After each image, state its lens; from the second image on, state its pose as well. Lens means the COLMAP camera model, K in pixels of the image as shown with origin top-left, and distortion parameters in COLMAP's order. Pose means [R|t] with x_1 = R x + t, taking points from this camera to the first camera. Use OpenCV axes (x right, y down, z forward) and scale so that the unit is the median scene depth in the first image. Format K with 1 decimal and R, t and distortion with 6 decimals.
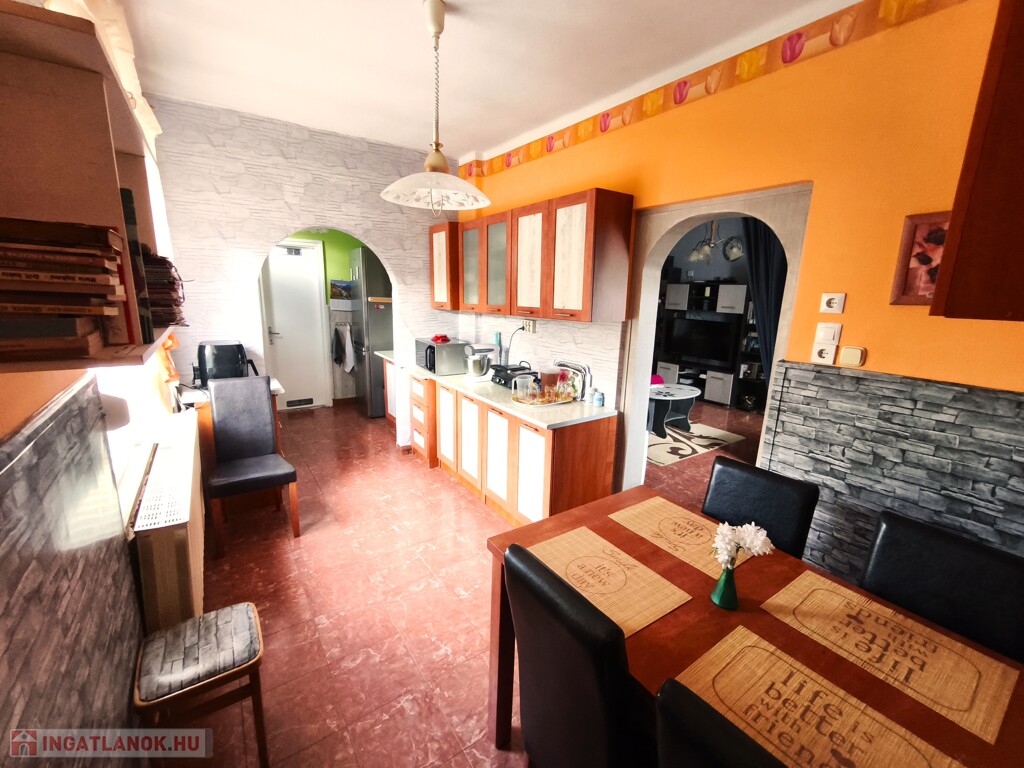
lens RADIAL K [[428.6, 0, 510.8], [0, 428.6, 381.6], [0, 0, 1]] dist [-0.000156, -0.000045]
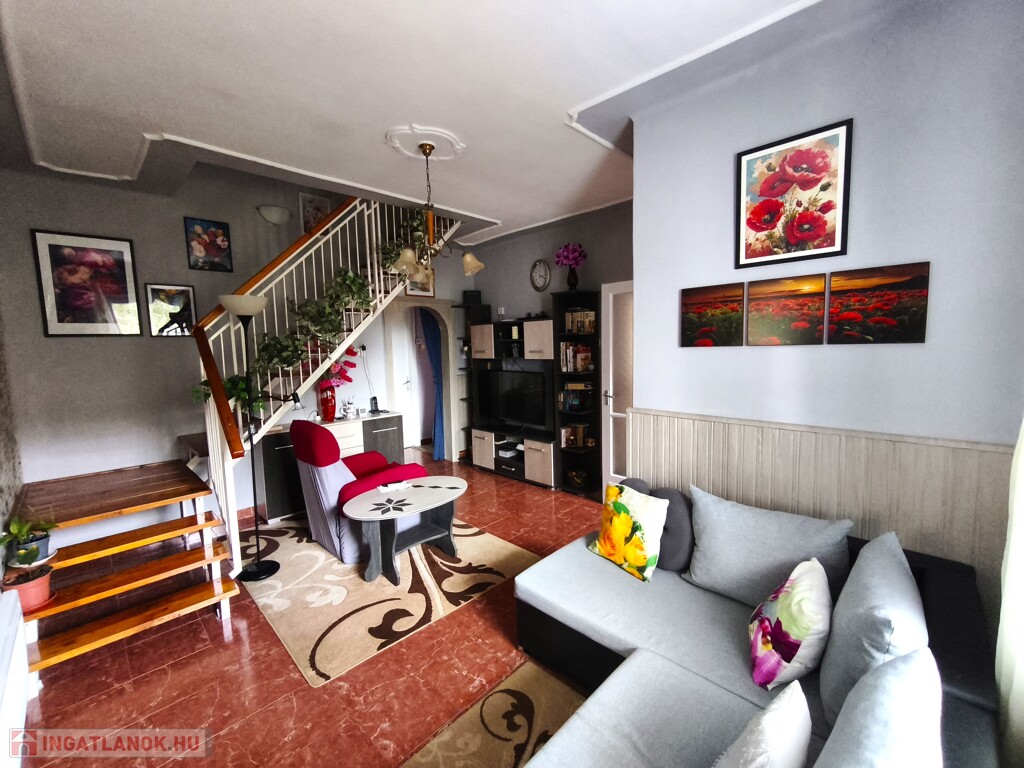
lens RADIAL K [[428.6, 0, 513.4], [0, 428.6, 384.3], [0, 0, 1]] dist [-0.000156, -0.000045]
pose [[0.980444, -0.070781, 0.183626, 0.331301], [0.091737, 0.989882, -0.108253, -0.042764], [-0.174106, 0.122982, 0.977017, 0.301083]]
